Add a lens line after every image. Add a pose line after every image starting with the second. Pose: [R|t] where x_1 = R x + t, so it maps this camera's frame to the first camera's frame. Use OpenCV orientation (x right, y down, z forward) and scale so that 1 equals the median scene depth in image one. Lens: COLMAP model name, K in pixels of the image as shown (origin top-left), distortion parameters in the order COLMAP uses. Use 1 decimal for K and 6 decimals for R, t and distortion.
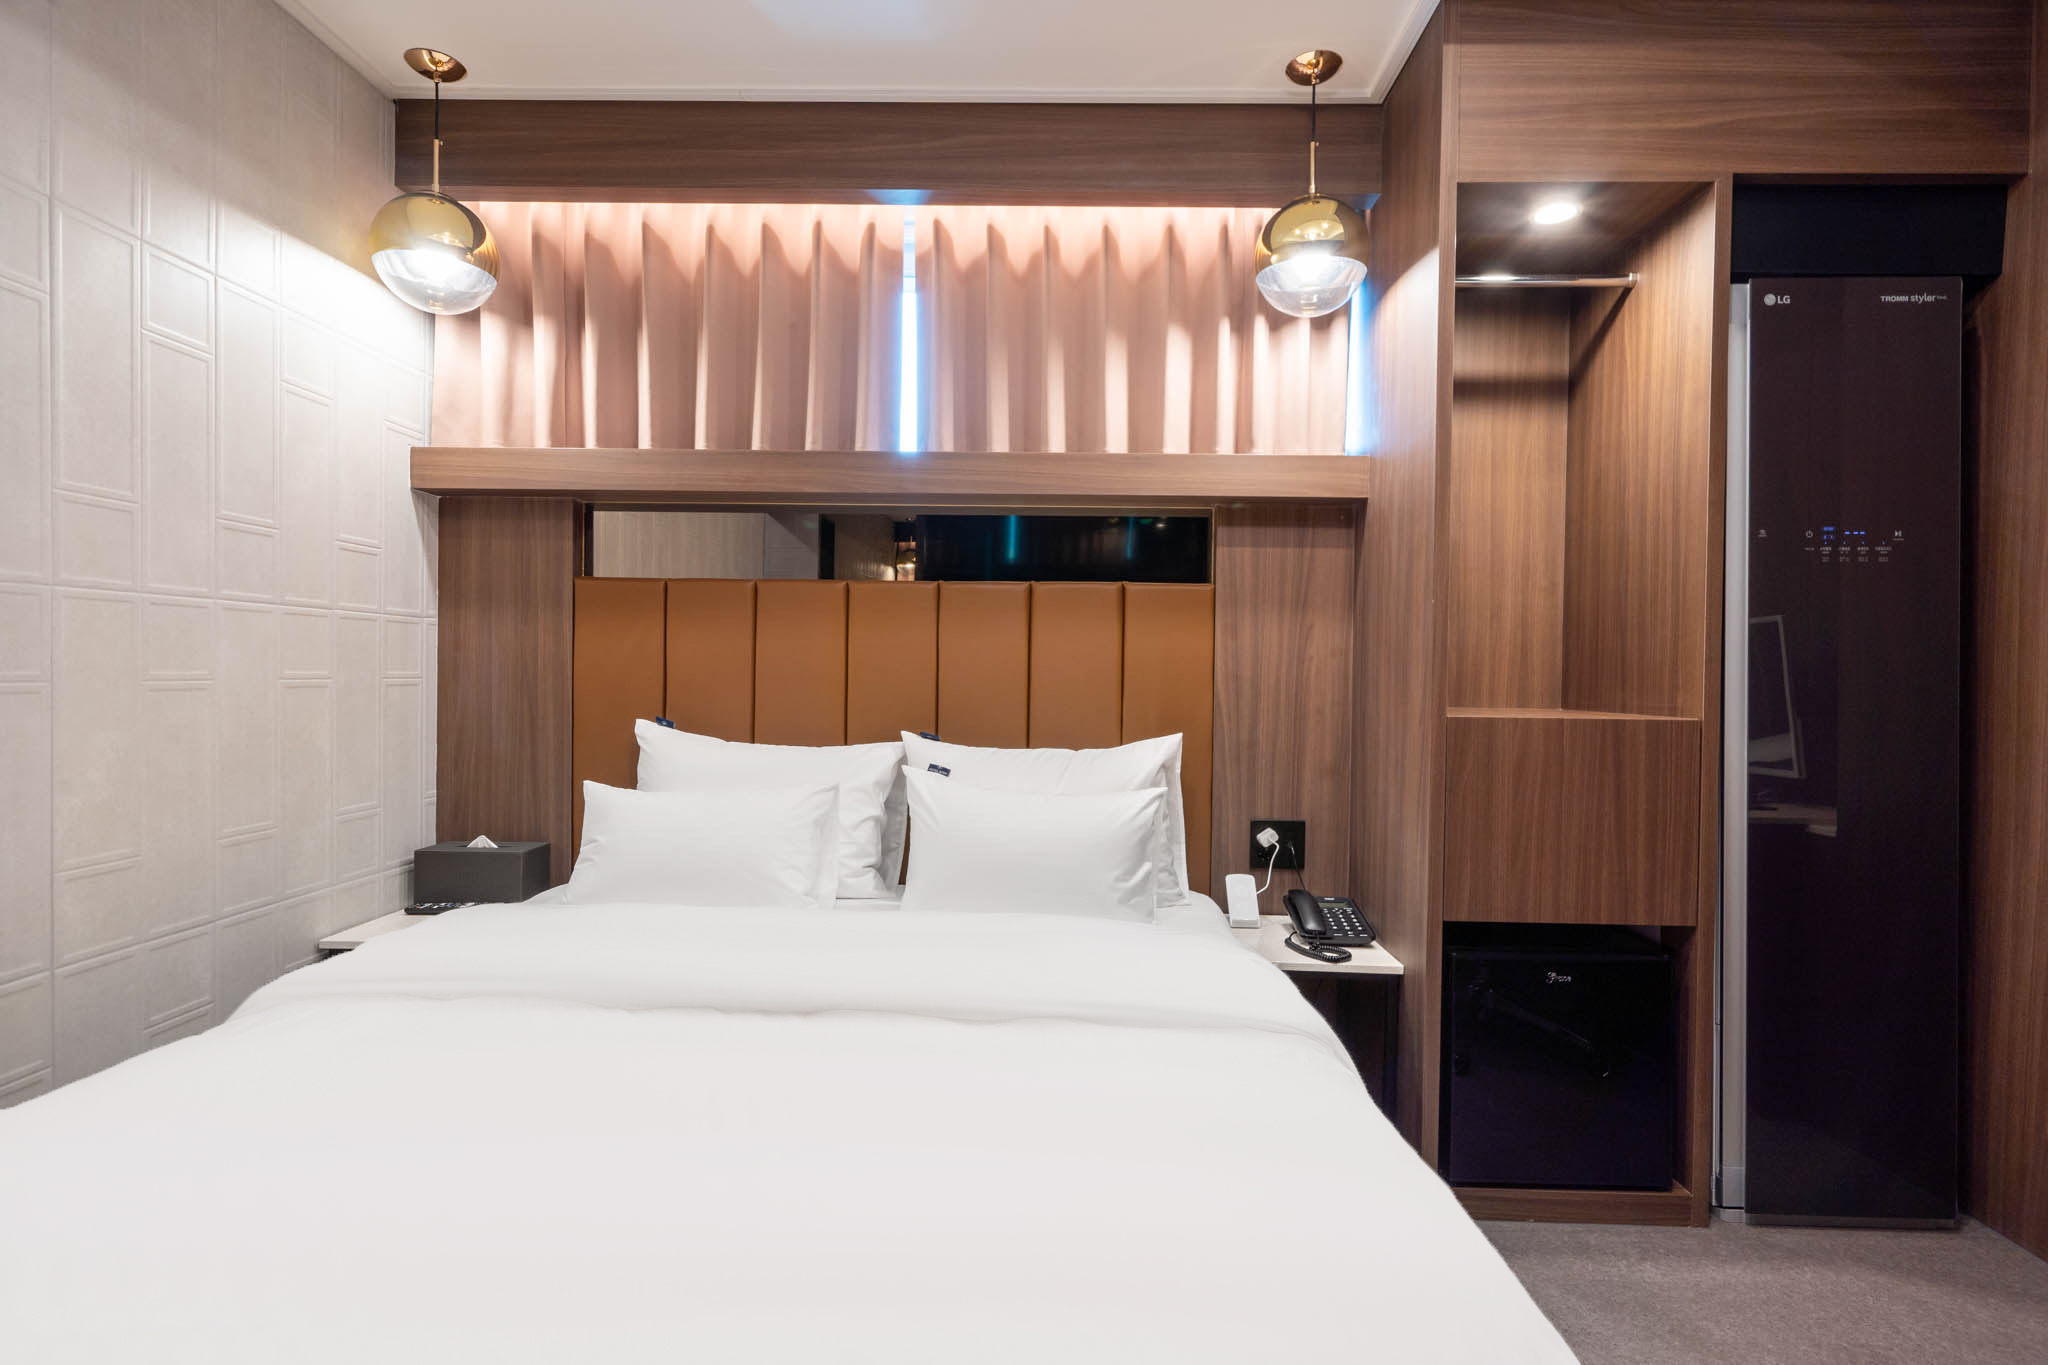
lens RADIAL K [[953.1, 0, 1024.0], [0, 953.1, 682.5], [0, 0, 1]] dist [0.032322, -0.000259]
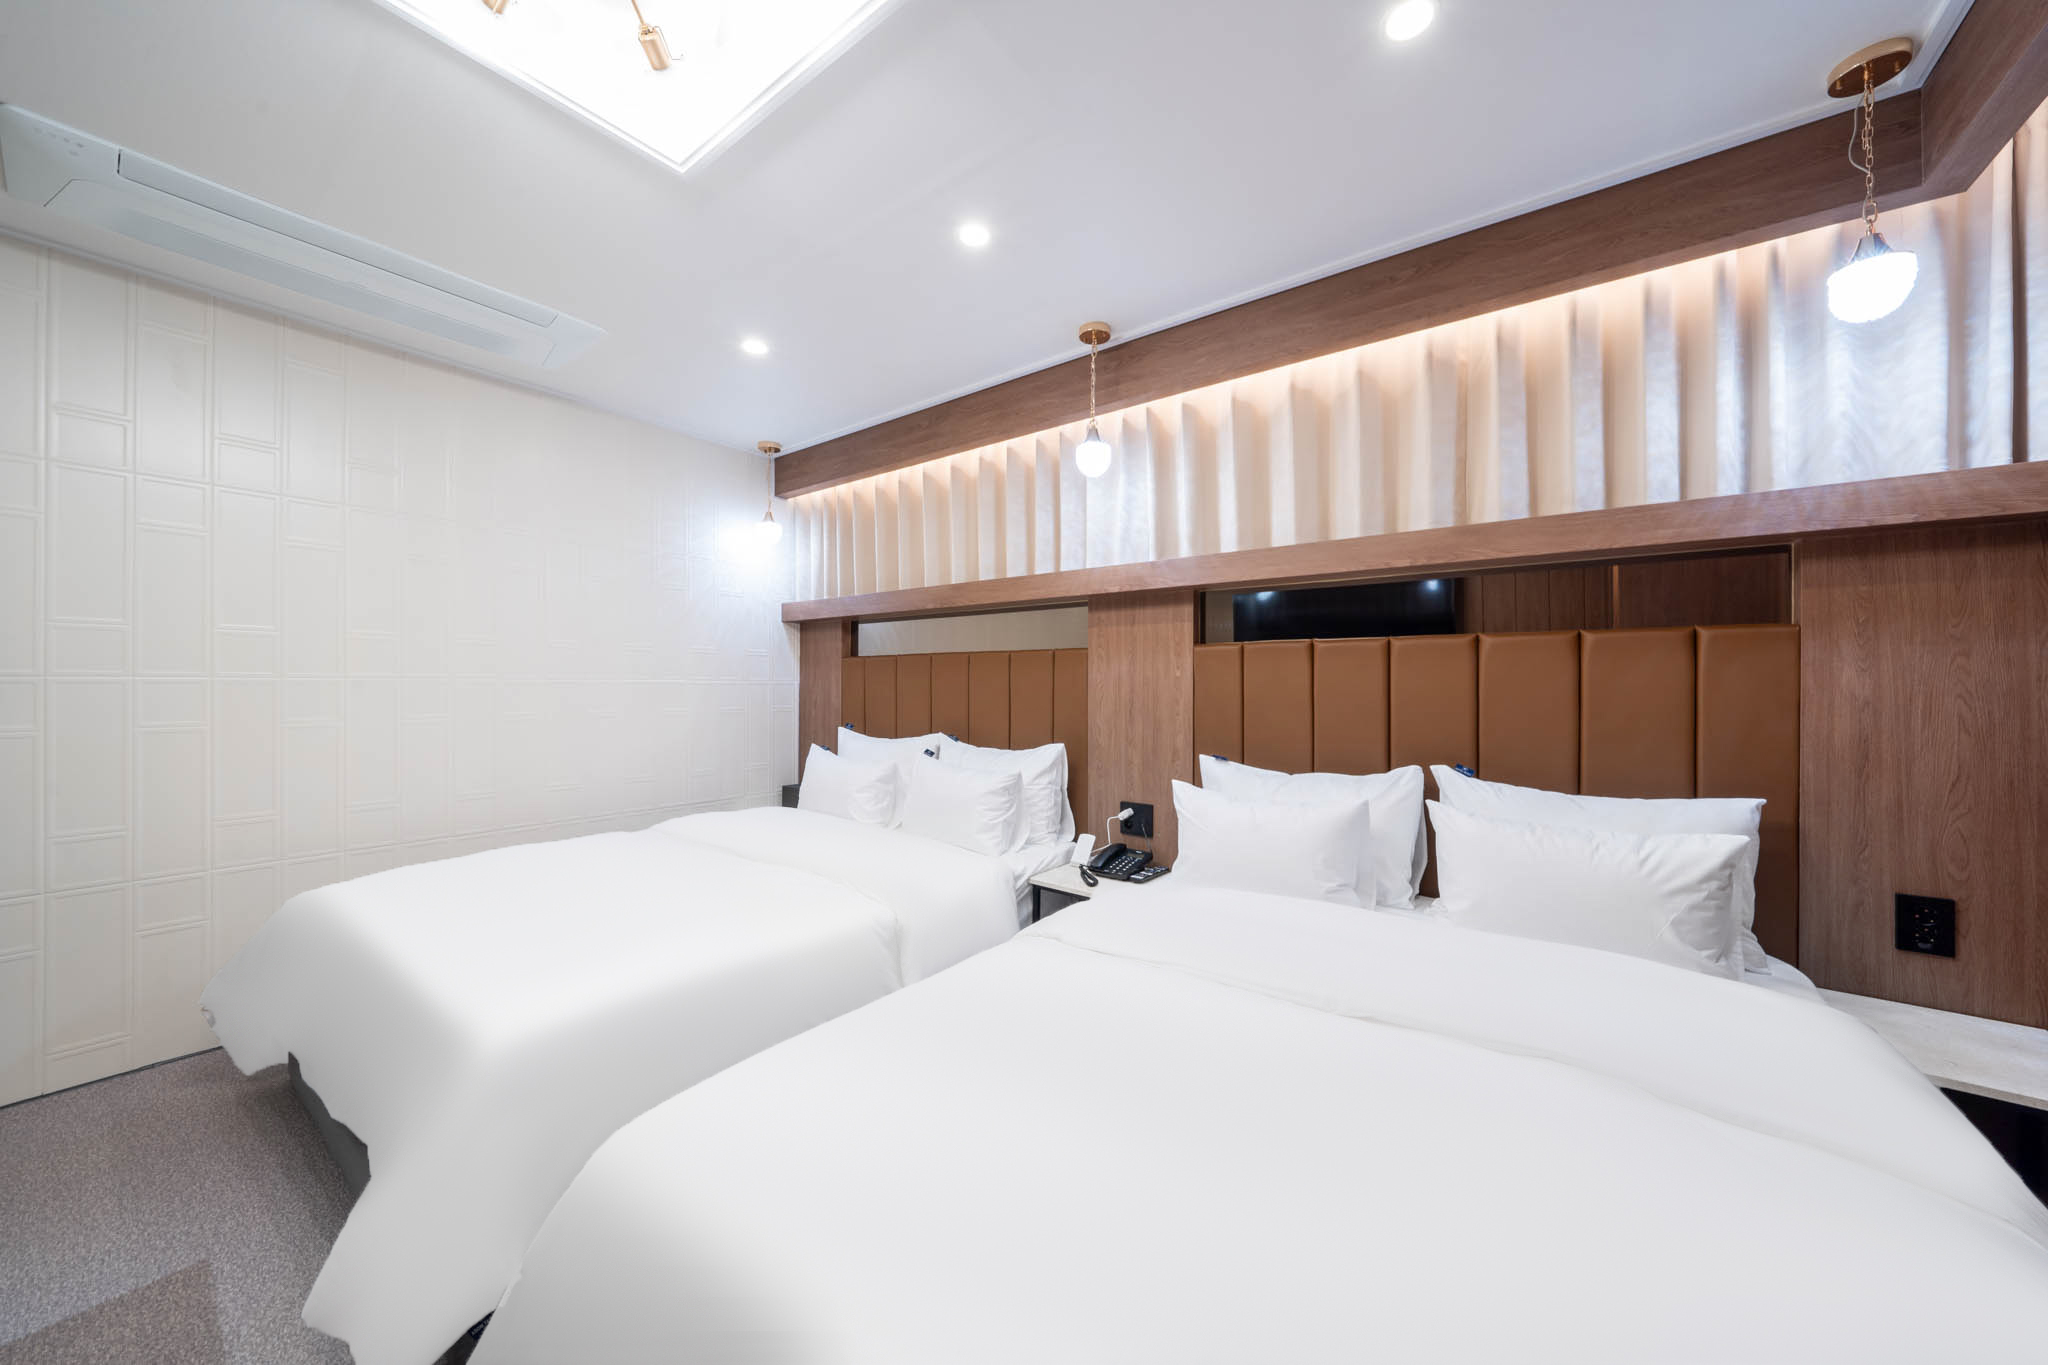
lens RADIAL K [[714.2, 0, 1028.4], [0, 714.2, 715.8], [0, 0, 1]] dist [0.027365, -0.000051]
pose [[0.792114, 0.028407, -0.609712, 0.813212], [-0.031517, 0.999487, 0.005621, 0.001973], [0.609559, 0.014764, 0.792603, -0.012955]]
